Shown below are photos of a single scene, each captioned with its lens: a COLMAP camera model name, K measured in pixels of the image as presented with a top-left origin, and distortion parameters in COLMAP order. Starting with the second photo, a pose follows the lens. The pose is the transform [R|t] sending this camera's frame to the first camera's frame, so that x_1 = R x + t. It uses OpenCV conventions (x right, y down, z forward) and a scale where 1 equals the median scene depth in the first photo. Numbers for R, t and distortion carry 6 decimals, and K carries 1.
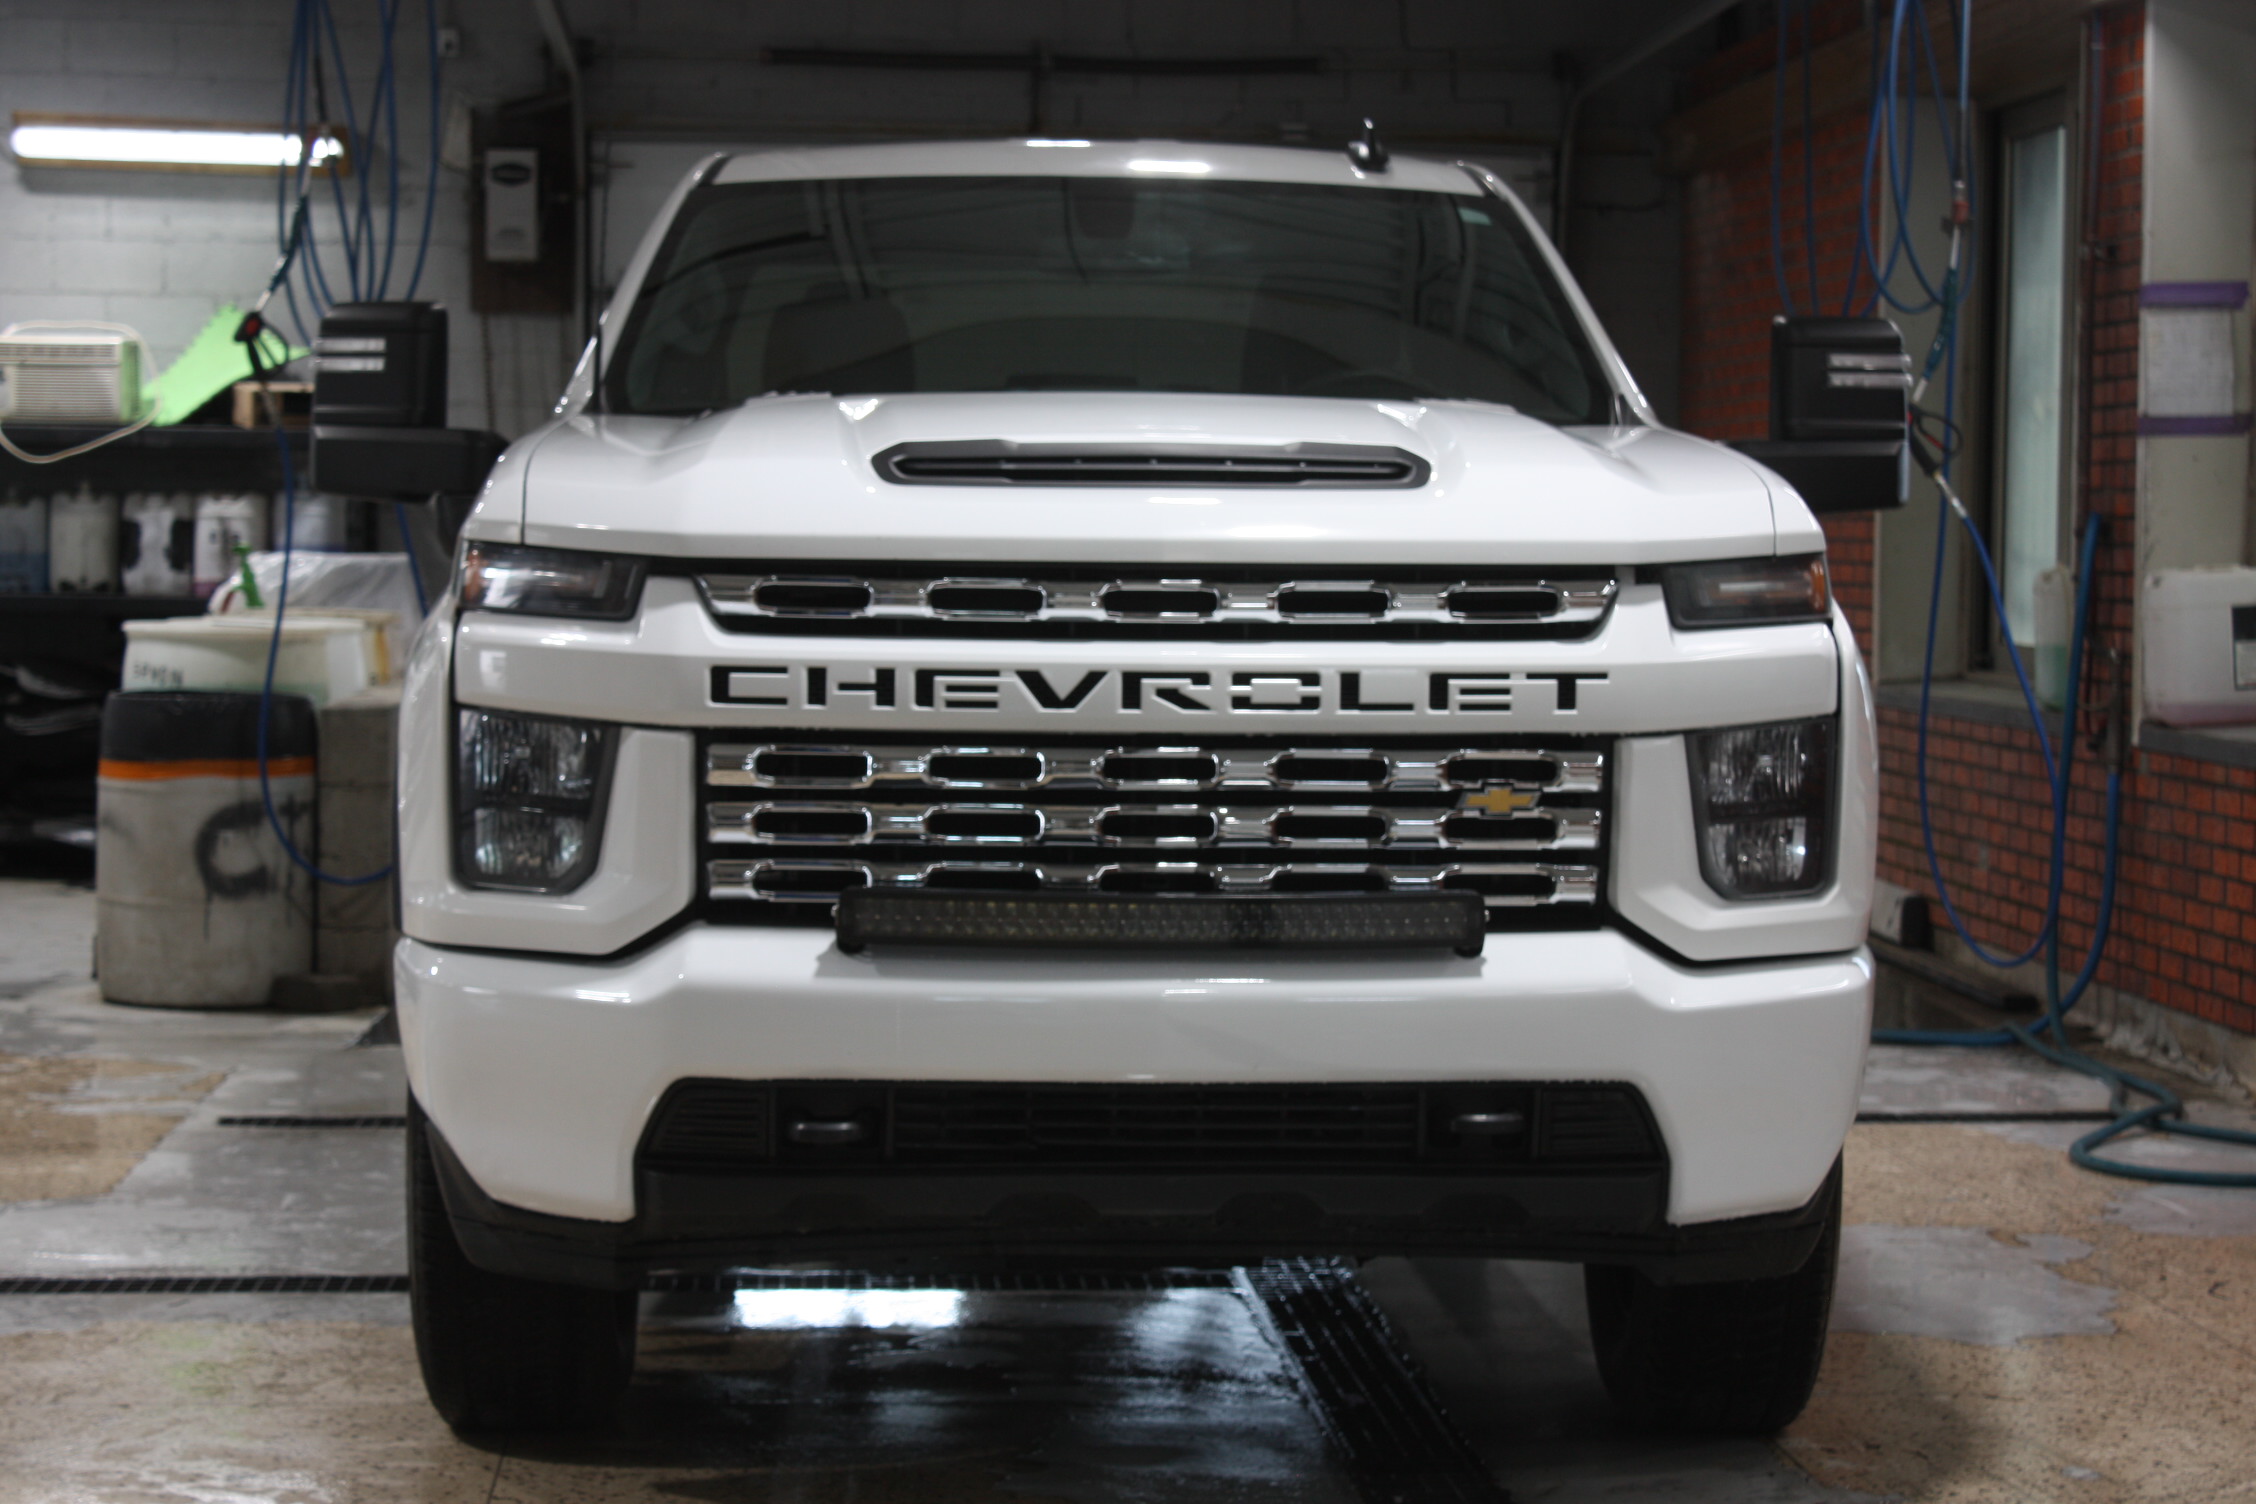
lens RADIAL K [[4754.1, 0, 1127.8], [0, 4754.1, 760.7], [0, 0, 1]] dist [0.029967, 0.000000]
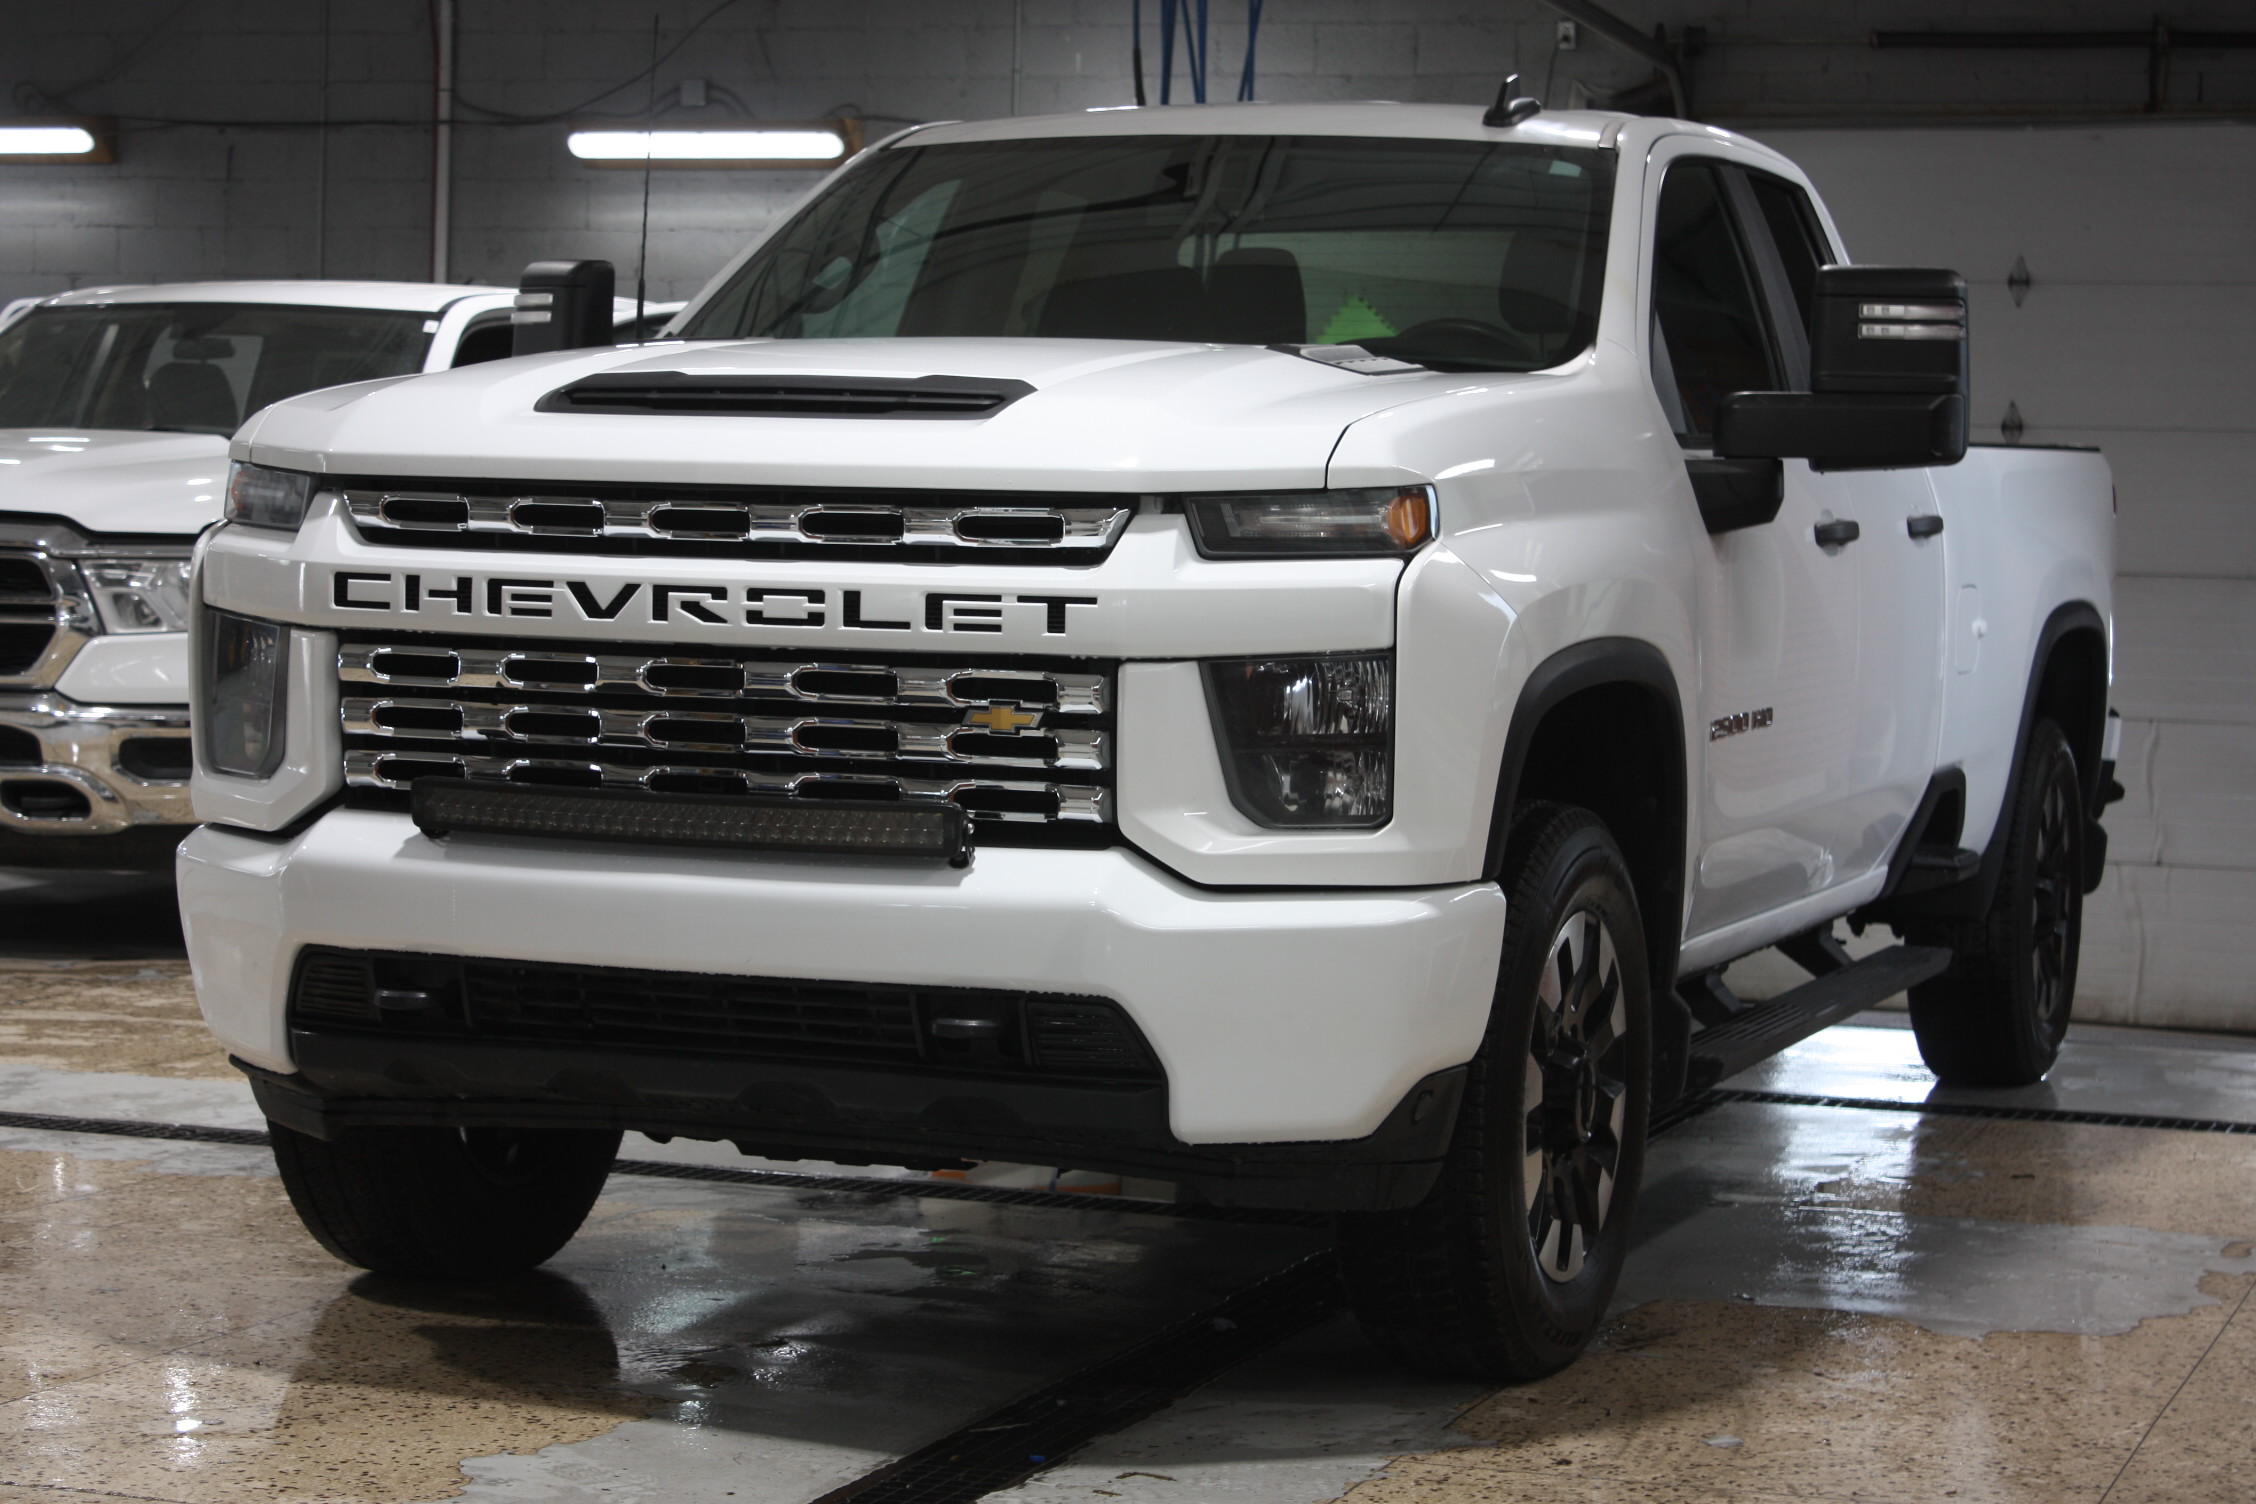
lens RADIAL K [[4682.0, 0, 1128.6], [0, 4682.0, 741.4], [0, 0, 1]] dist [0.080723, 0.000000]
pose [[0.919393, 0.034515, -0.391824, 0.504857], [-0.036355, 0.999335, 0.002725, 0.009511], [0.391657, 0.011739, 0.920036, 0.071983]]
